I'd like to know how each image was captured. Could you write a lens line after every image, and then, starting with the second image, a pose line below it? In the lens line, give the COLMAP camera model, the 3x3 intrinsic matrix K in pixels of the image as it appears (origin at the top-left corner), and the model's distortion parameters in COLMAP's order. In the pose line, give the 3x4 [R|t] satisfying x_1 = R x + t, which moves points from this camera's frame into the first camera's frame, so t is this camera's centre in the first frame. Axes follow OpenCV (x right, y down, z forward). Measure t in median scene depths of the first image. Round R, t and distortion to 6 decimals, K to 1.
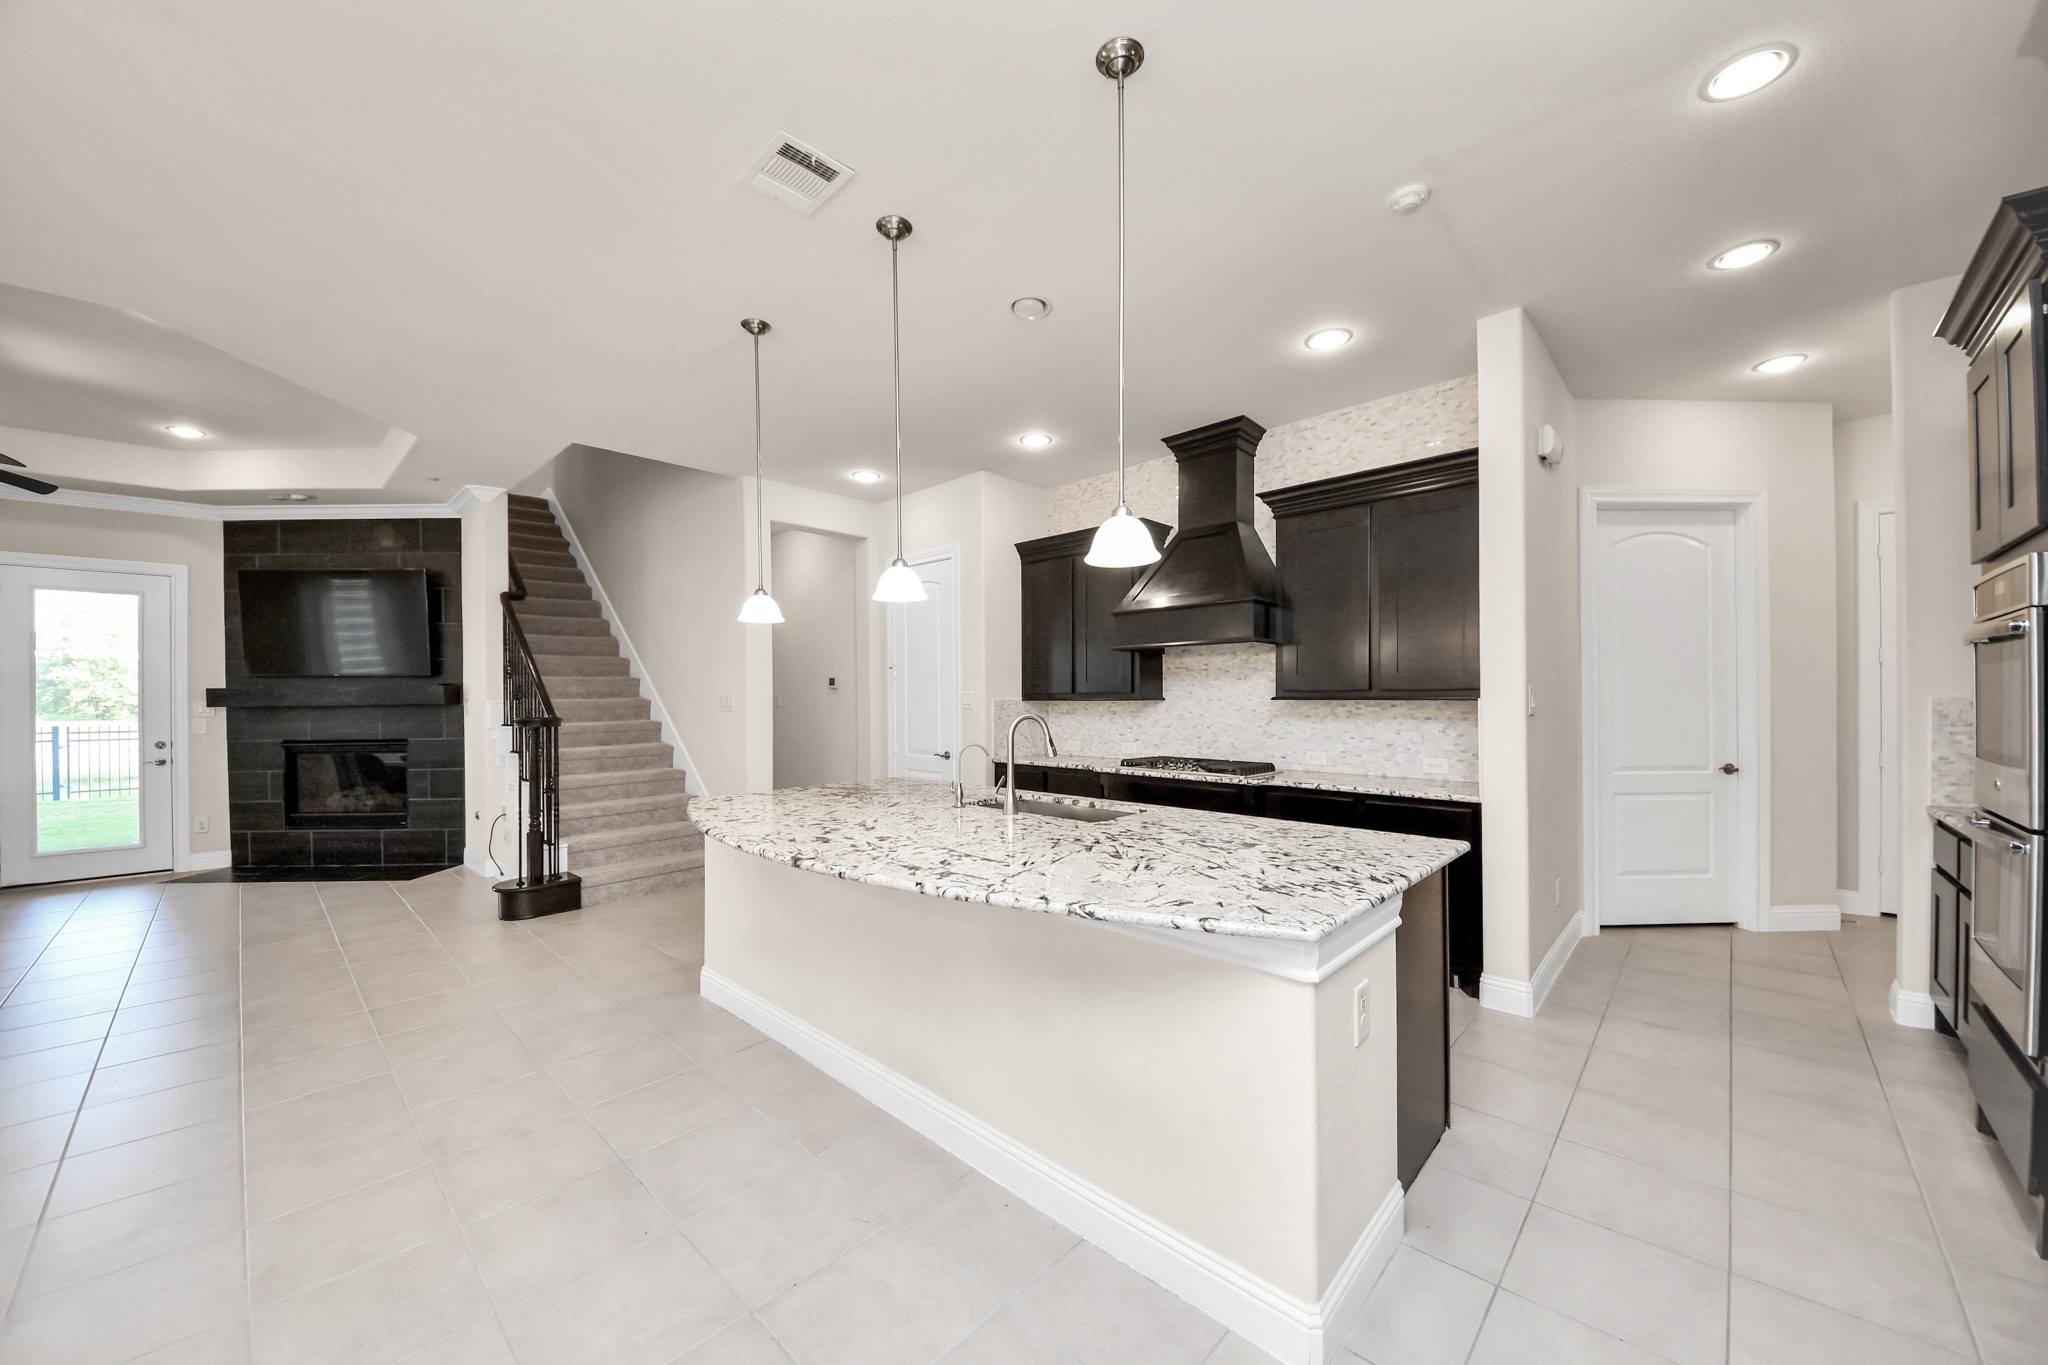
lens RADIAL K [[747.7, 0, 1021.8], [0, 747.7, 695.8], [0, 0, 1]] dist [0.023233, -0.000070]
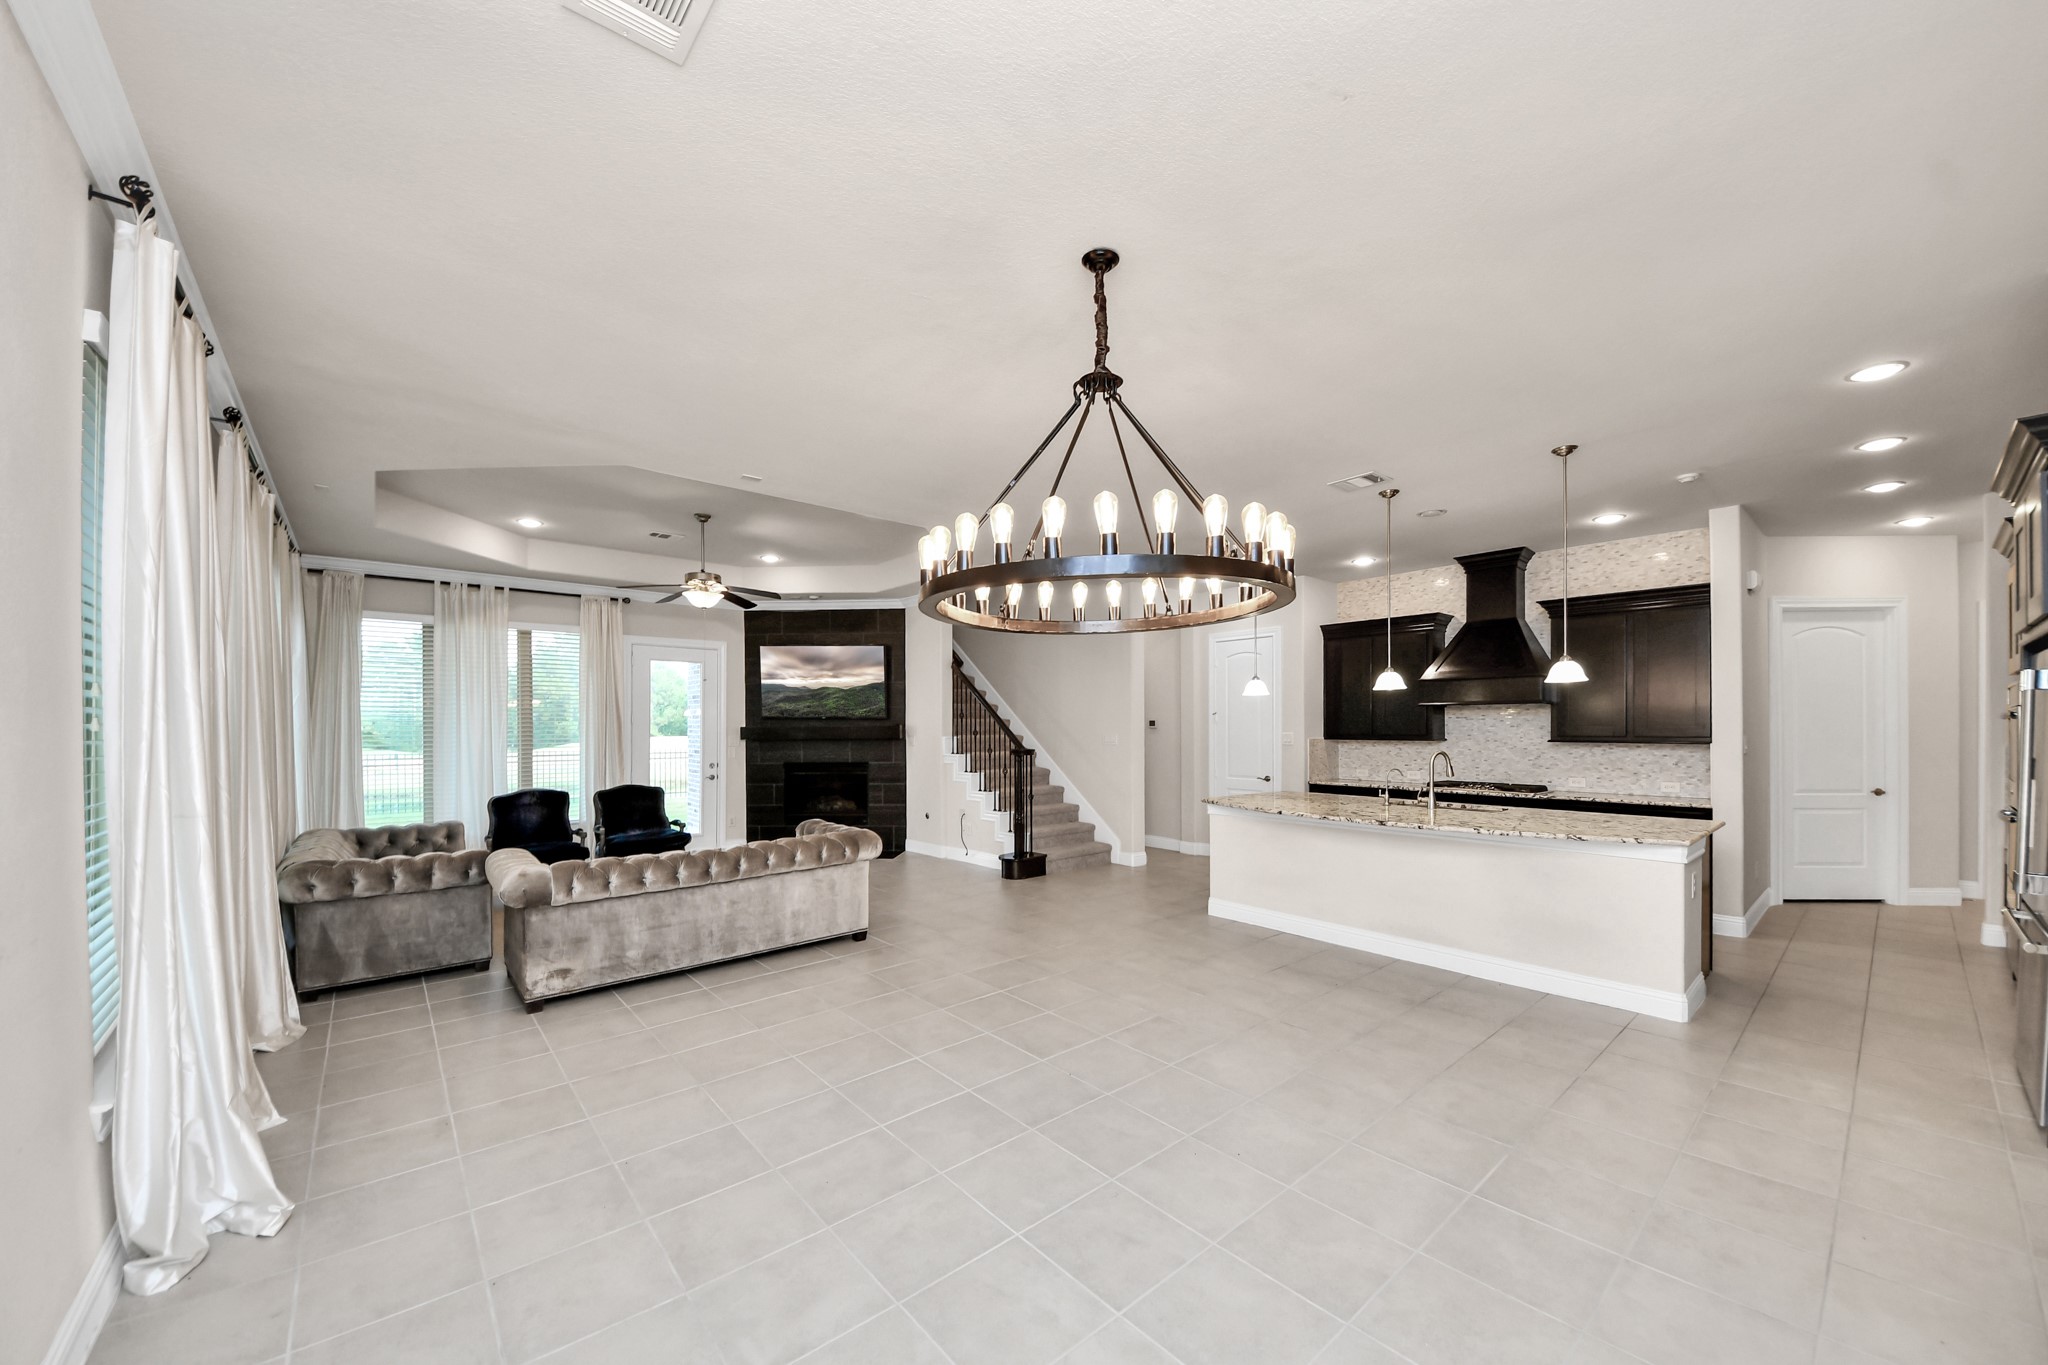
lens RADIAL K [[754.9, 0, 1022.5], [0, 754.9, 721.0], [0, 0, 1]] dist [-0.021348, 0.008805]
pose [[0.995827, 0.003739, -0.091186, -0.508528], [-0.004165, 0.999981, -0.004480, -0.022558], [0.091168, 0.004842, 0.995824, -0.503547]]
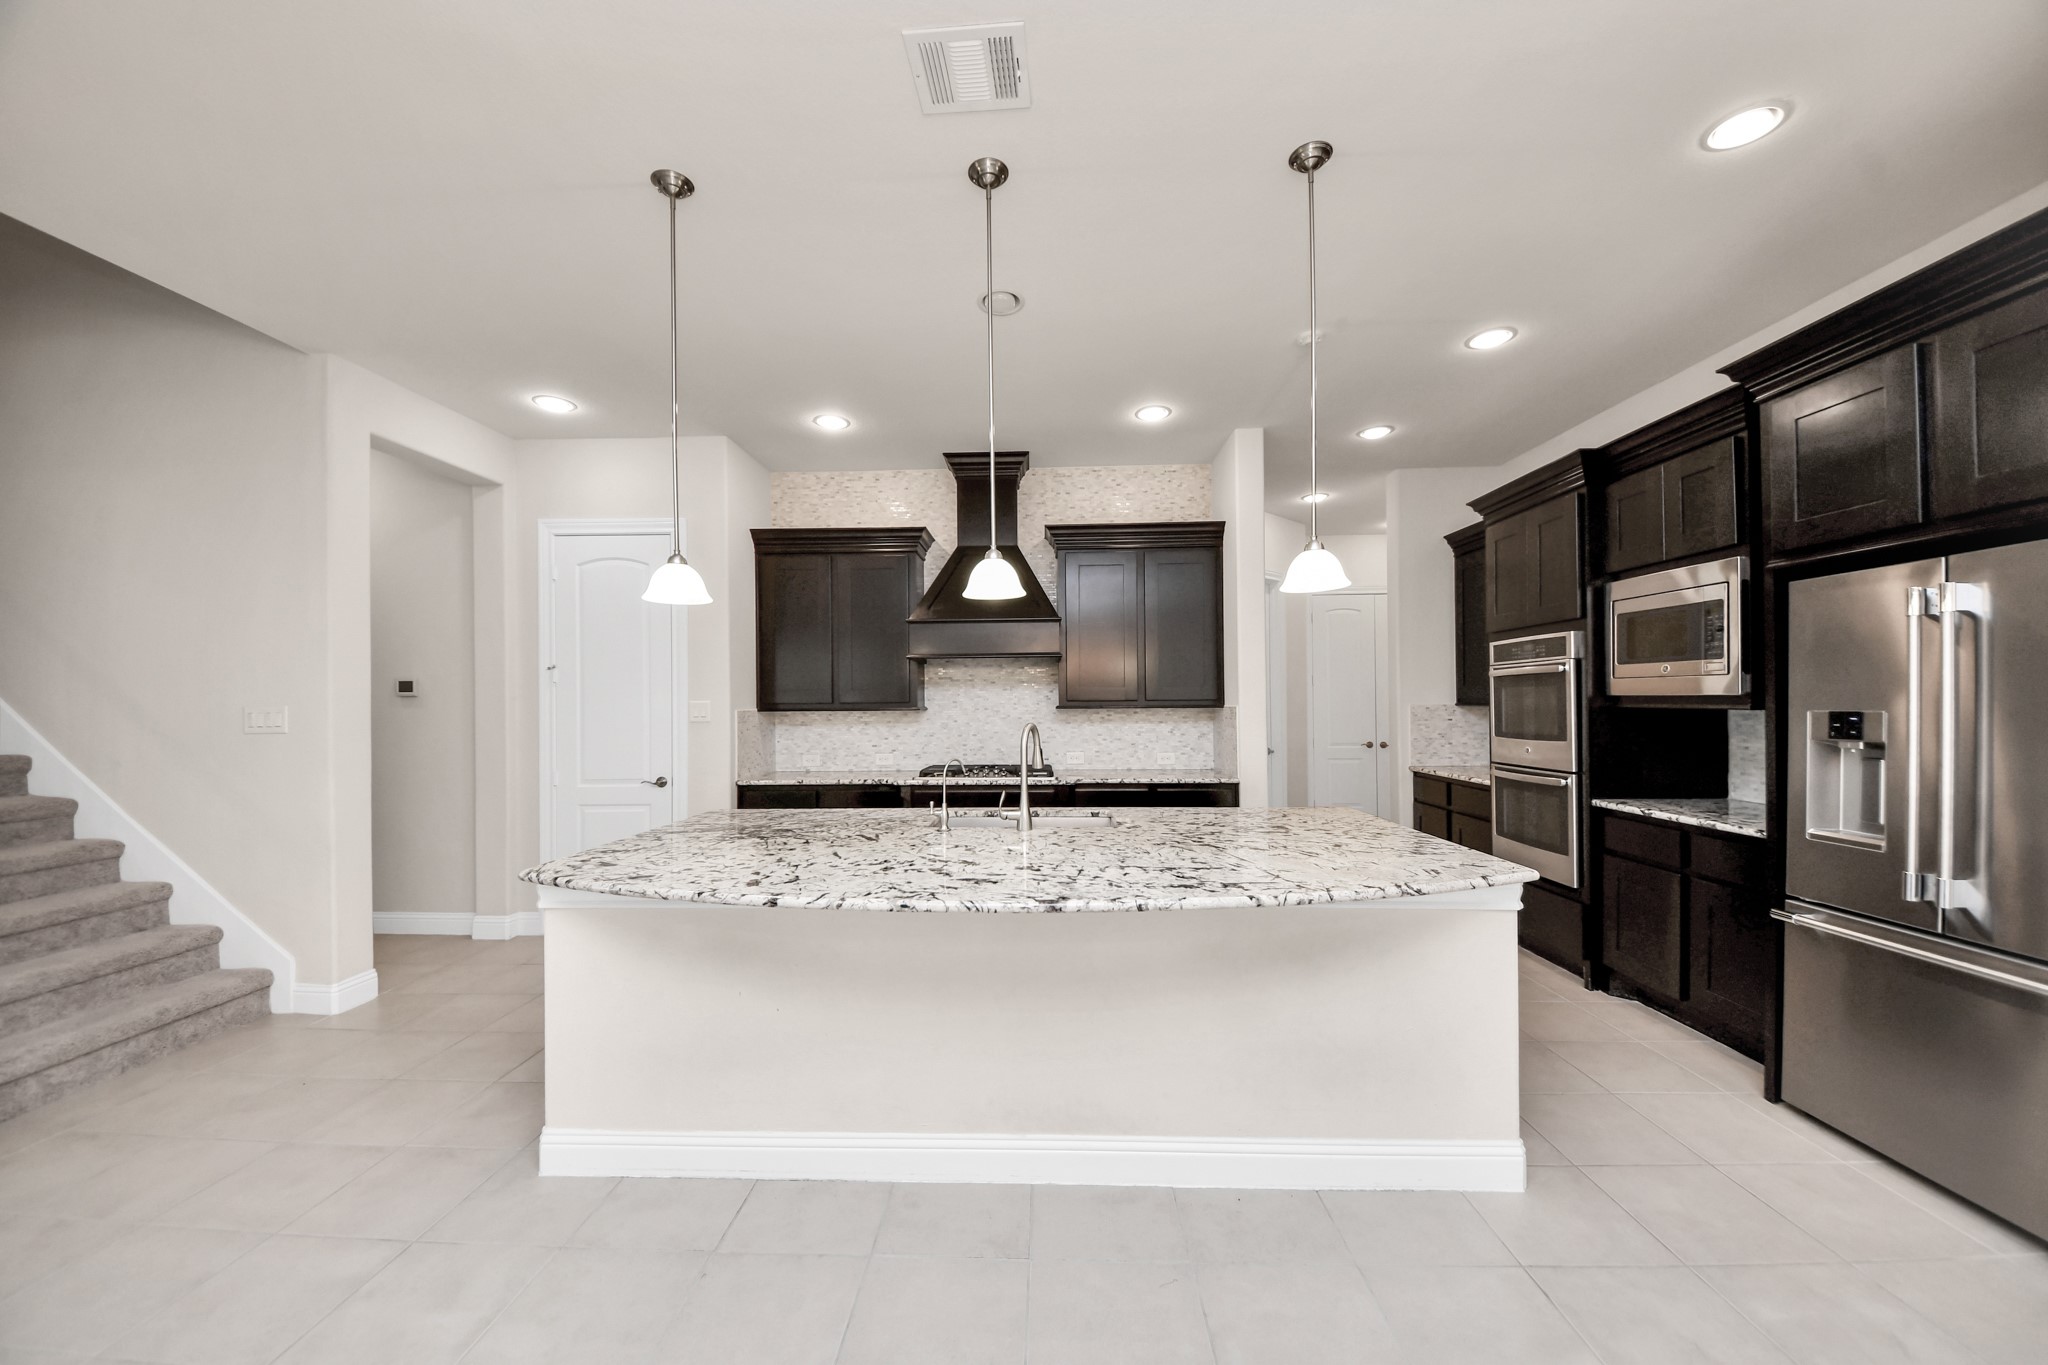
lens RADIAL K [[730.3, 0, 1022.6], [0, 730.3, 698.0], [0, 0, 1]] dist [0.039975, -0.025526]
pose [[0.744440, 0.002715, 0.667683, -0.404317], [0.003243, 0.999965, -0.007682, -0.002019], [-0.667681, 0.007884, 0.744406, 0.192534]]
